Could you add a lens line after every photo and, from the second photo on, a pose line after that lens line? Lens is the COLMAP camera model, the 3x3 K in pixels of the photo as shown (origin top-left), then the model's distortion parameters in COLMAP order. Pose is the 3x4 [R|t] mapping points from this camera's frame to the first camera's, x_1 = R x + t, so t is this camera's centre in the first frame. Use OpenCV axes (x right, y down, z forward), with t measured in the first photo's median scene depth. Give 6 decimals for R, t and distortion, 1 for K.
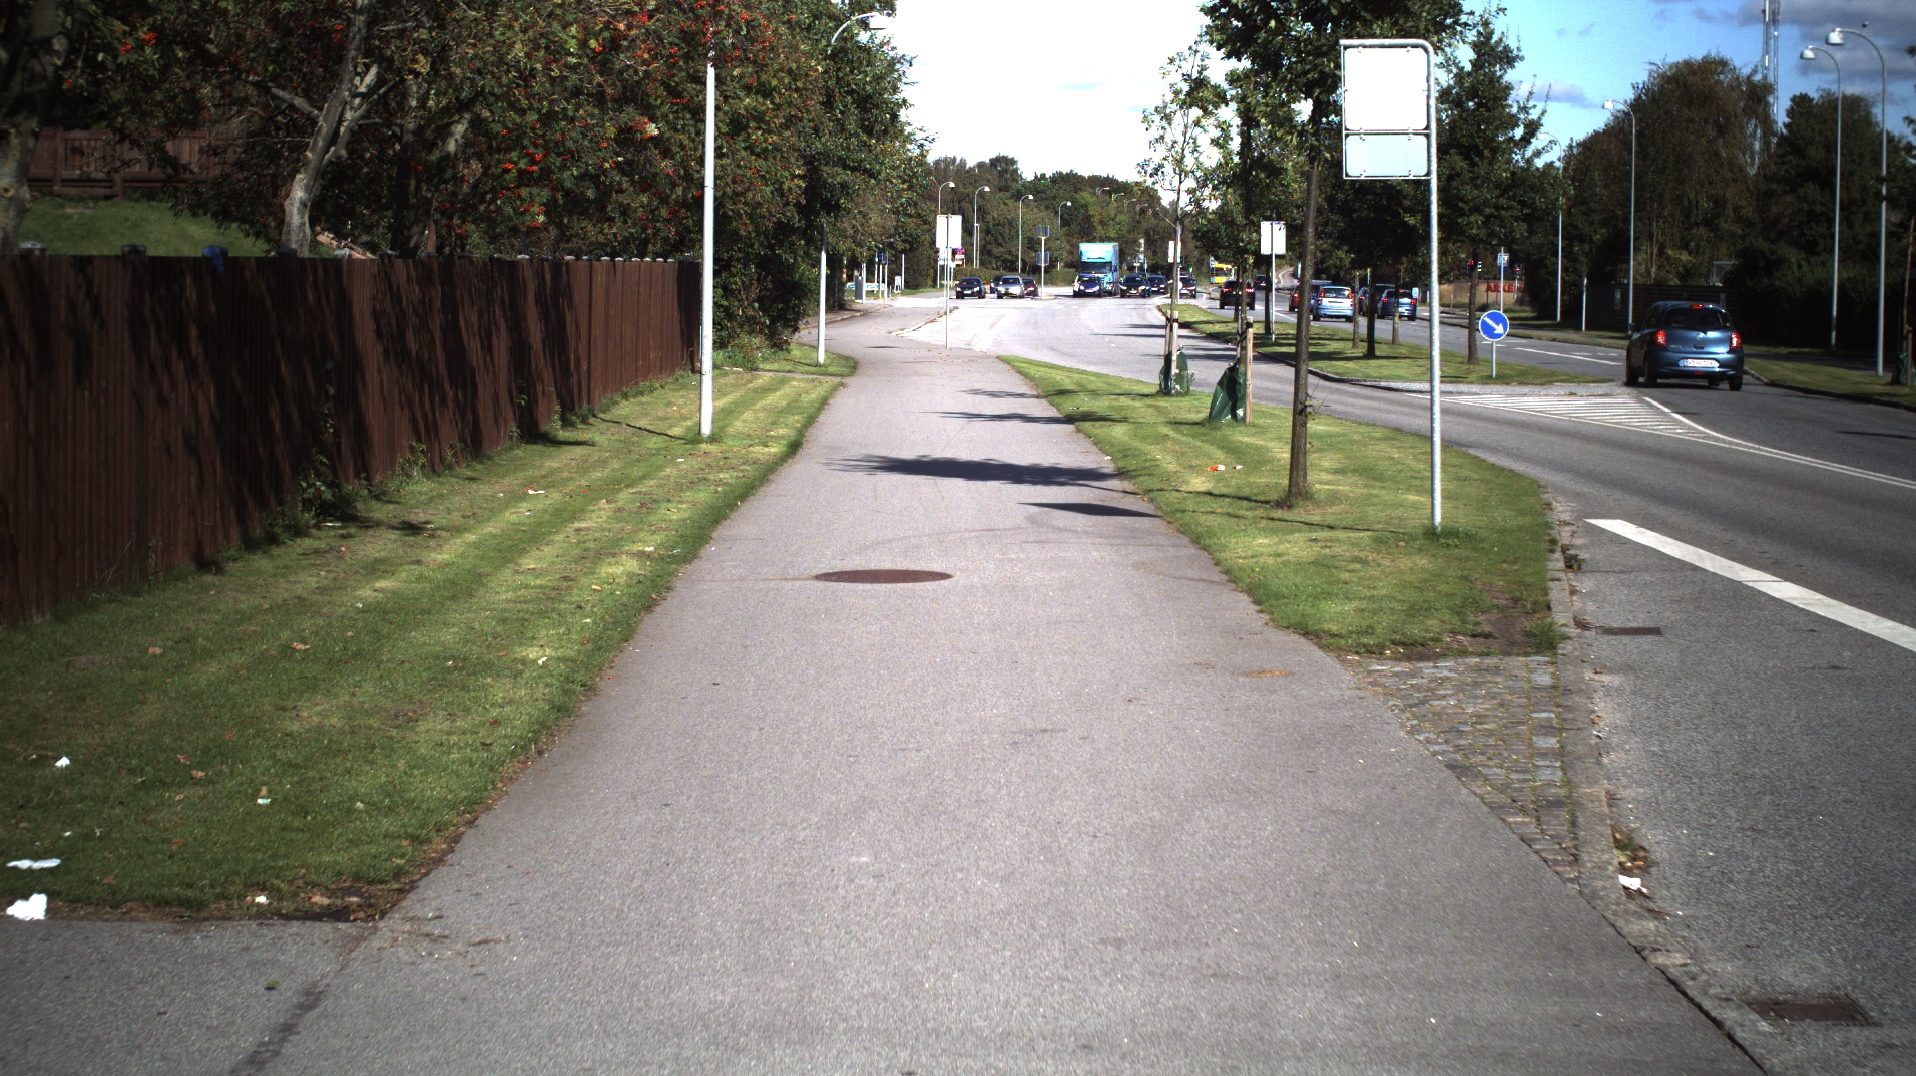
lens RADIAL K [[3975.4, 0, 958.0], [0, 3975.4, 538.0], [0, 0, 1]] dist [-0.240969, 0.142018]
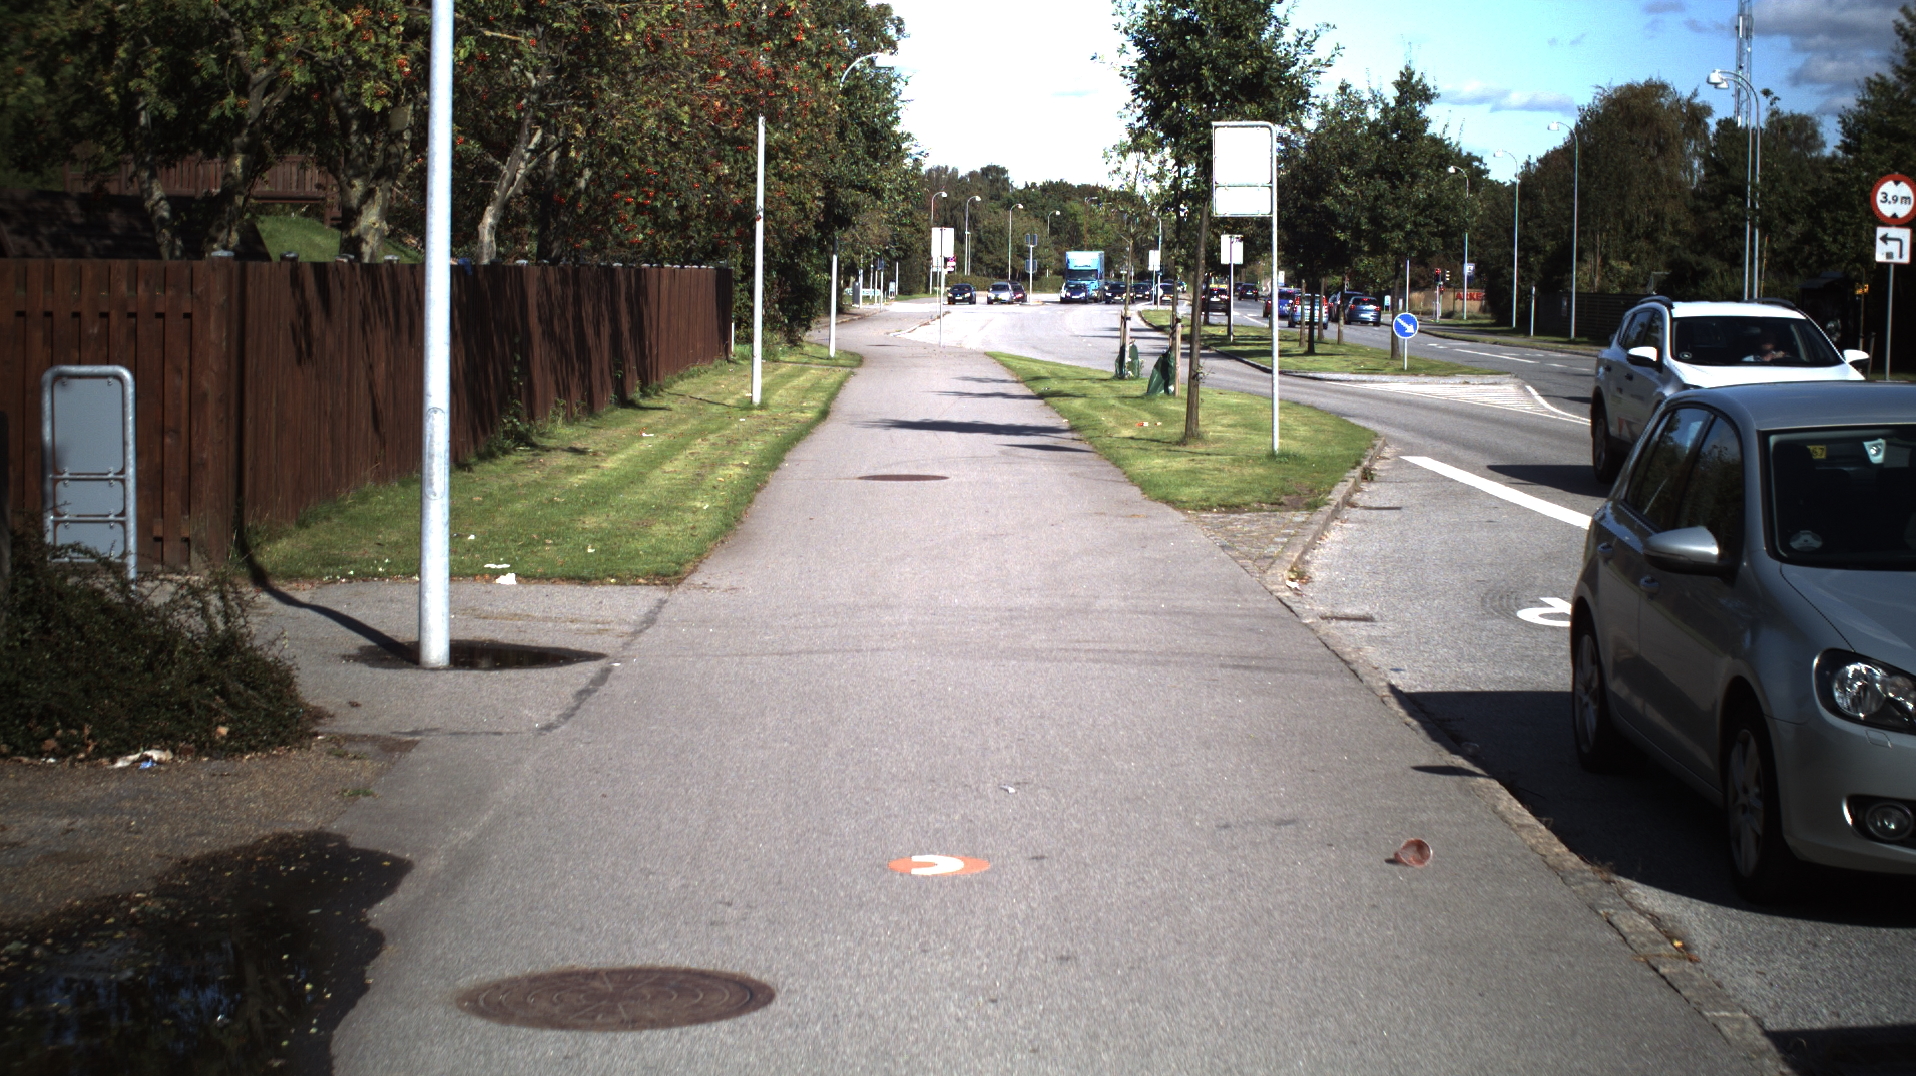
lens RADIAL K [[3975.4, 0, 958.0], [0, 3975.4, 538.0], [0, 0, 1]] dist [-0.240969, 0.142018]
pose [[0.999987, 0.004563, 0.002475, -0.000457], [-0.004559, 0.999988, -0.001704, 0.010603], [-0.002483, 0.001693, 0.999995, -0.156668]]
